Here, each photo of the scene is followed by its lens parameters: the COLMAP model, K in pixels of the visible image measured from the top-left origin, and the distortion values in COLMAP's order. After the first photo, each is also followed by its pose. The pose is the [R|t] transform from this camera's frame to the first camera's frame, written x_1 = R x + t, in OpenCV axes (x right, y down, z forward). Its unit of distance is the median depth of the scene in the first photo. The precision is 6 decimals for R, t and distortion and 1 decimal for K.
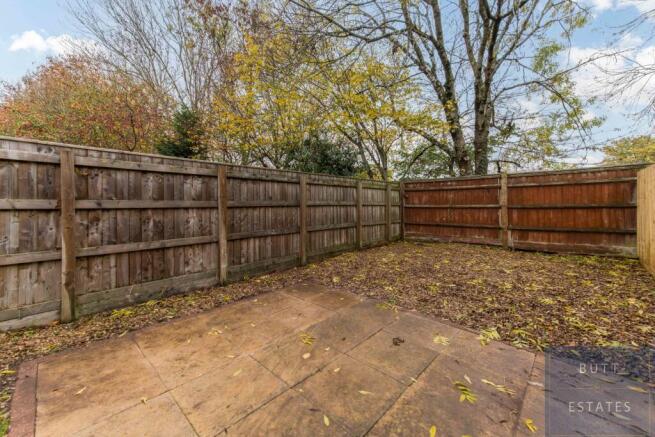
lens RADIAL K [[258.5, 0, 326.8], [0, 258.5, 207.6], [0, 0, 1]] dist [0.000952, 0.000125]
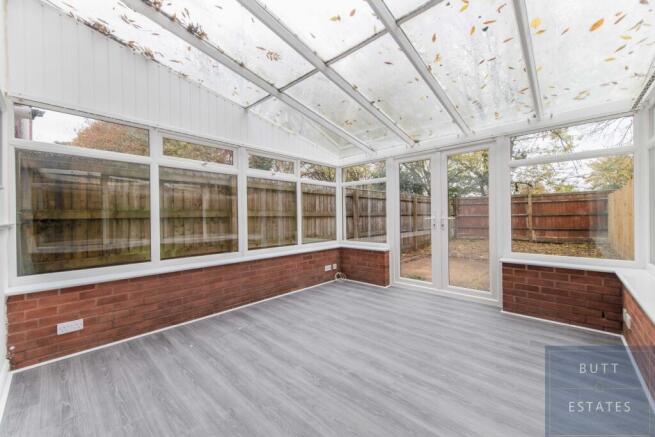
lens RADIAL K [[270.6, 0, 327.5], [0, 270.6, 218.5], [0, 0, 1]] dist [0.000714, 0.000074]
pose [[0.998647, -0.007883, 0.051409, -0.647235], [0.008080, 0.999961, -0.003631, 0.012742], [-0.051378, 0.004042, 0.998671, -0.598066]]
